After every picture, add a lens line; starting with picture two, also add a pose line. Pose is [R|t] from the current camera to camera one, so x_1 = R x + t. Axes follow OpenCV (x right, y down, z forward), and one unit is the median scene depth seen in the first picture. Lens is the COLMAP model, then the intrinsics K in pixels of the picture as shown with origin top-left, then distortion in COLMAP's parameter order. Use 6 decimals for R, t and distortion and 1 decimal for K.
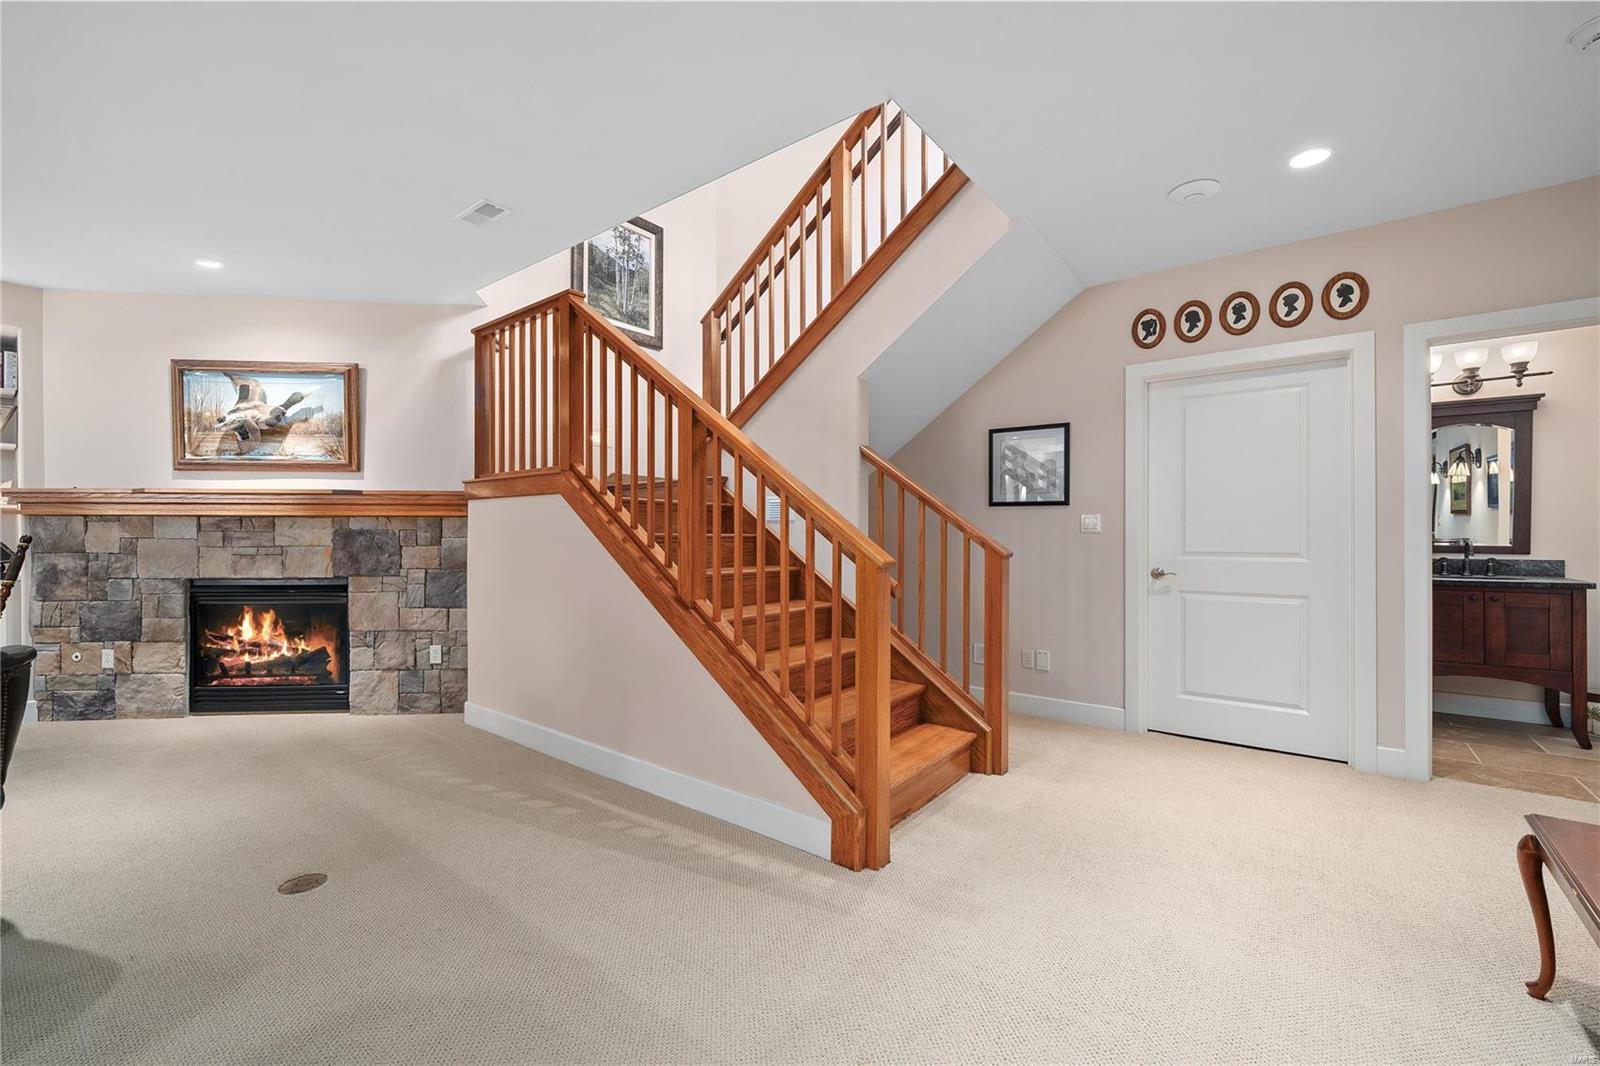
lens RADIAL K [[659.8, 0, 798.0], [0, 659.8, 538.9], [0, 0, 1]] dist [-0.001889, -0.000162]
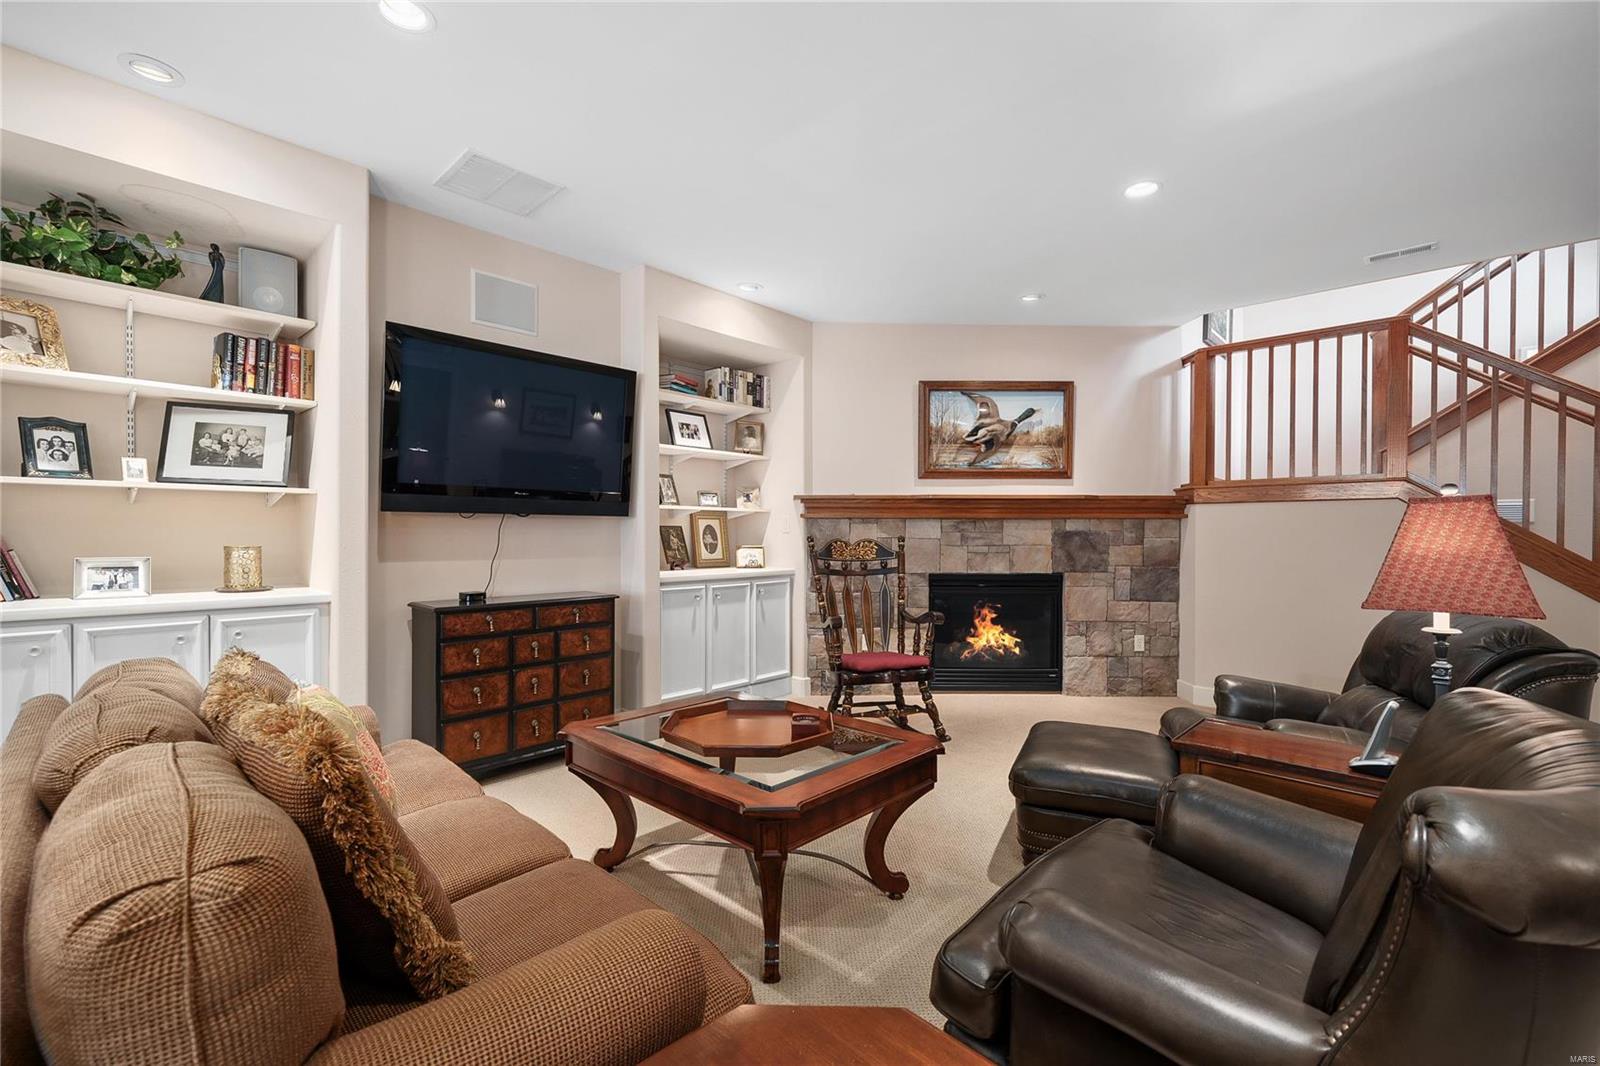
lens RADIAL K [[669.1, 0, 799.7], [0, 669.1, 538.3], [0, 0, 1]] dist [-0.002169, -0.000210]
pose [[0.996926, 0.002022, -0.078326, -1.059717], [-0.001455, 0.999972, 0.007292, -0.008302], [0.078339, -0.007156, 0.996901, -0.168257]]
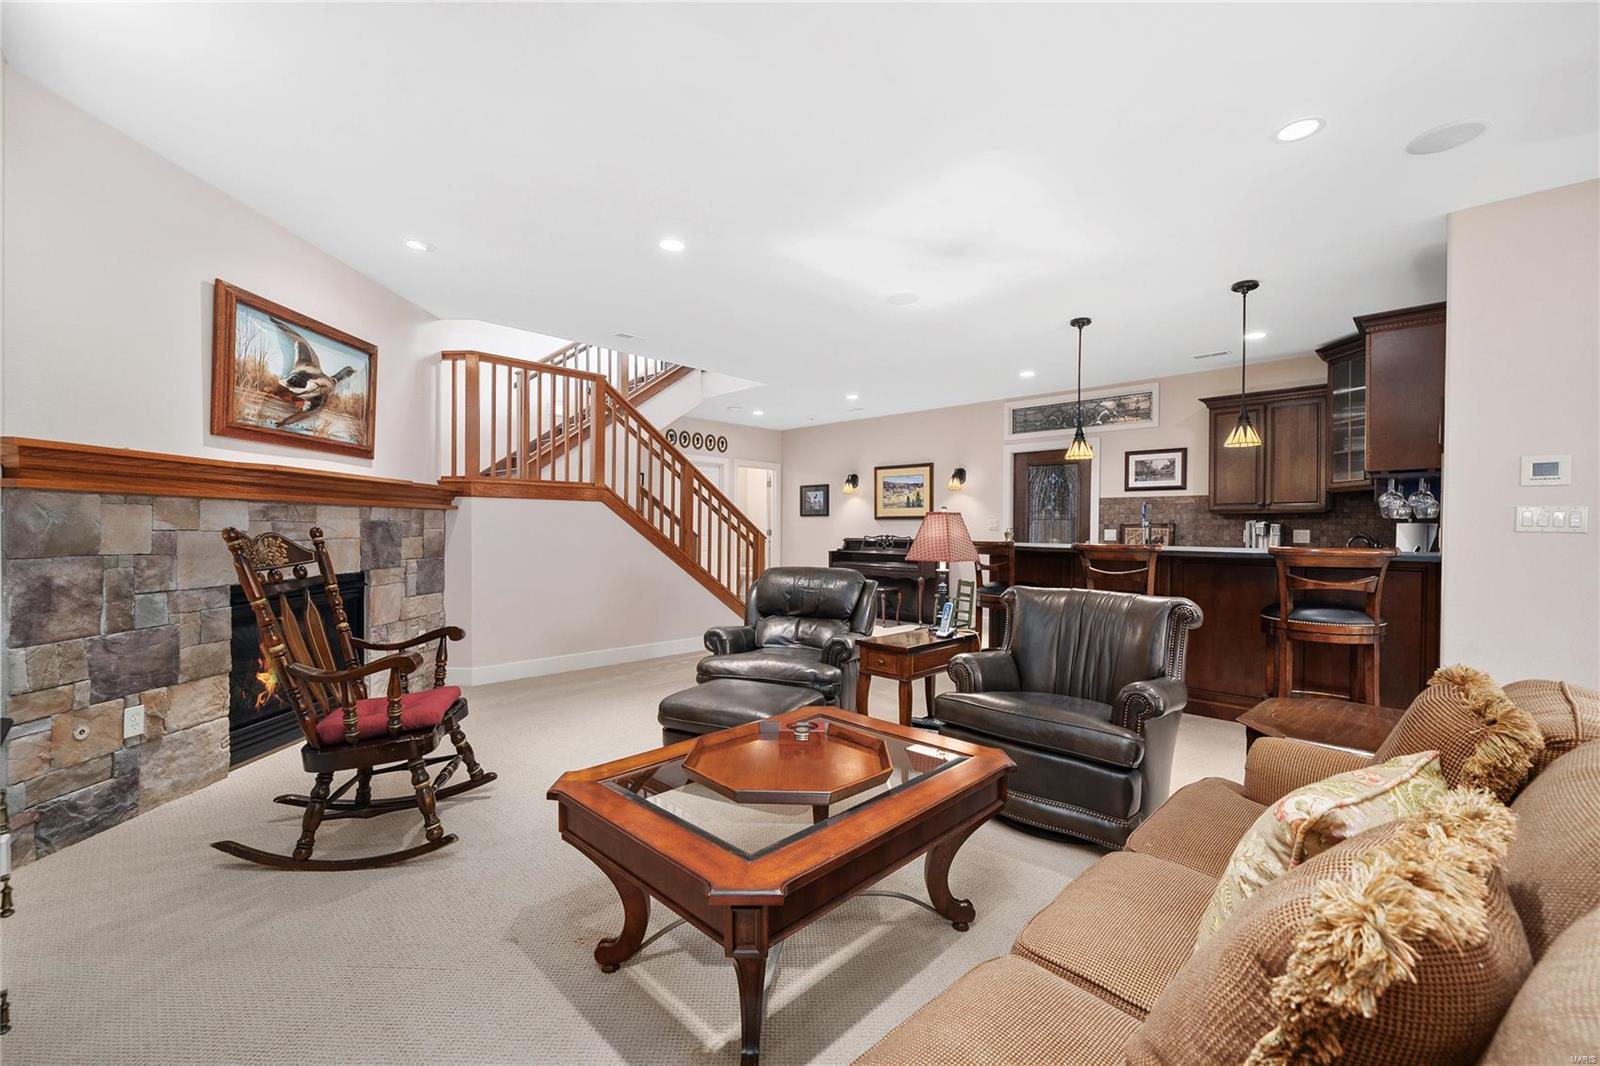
lens RADIAL K [[659.8, 0, 798.3], [0, 659.8, 538.3], [0, 0, 1]] dist [-0.001889, -0.000162]
pose [[0.101456, -0.015941, 0.994712, -1.586300], [-0.008954, 0.999816, 0.016937, -0.009704], [-0.994800, -0.010625, 0.101295, 0.299394]]
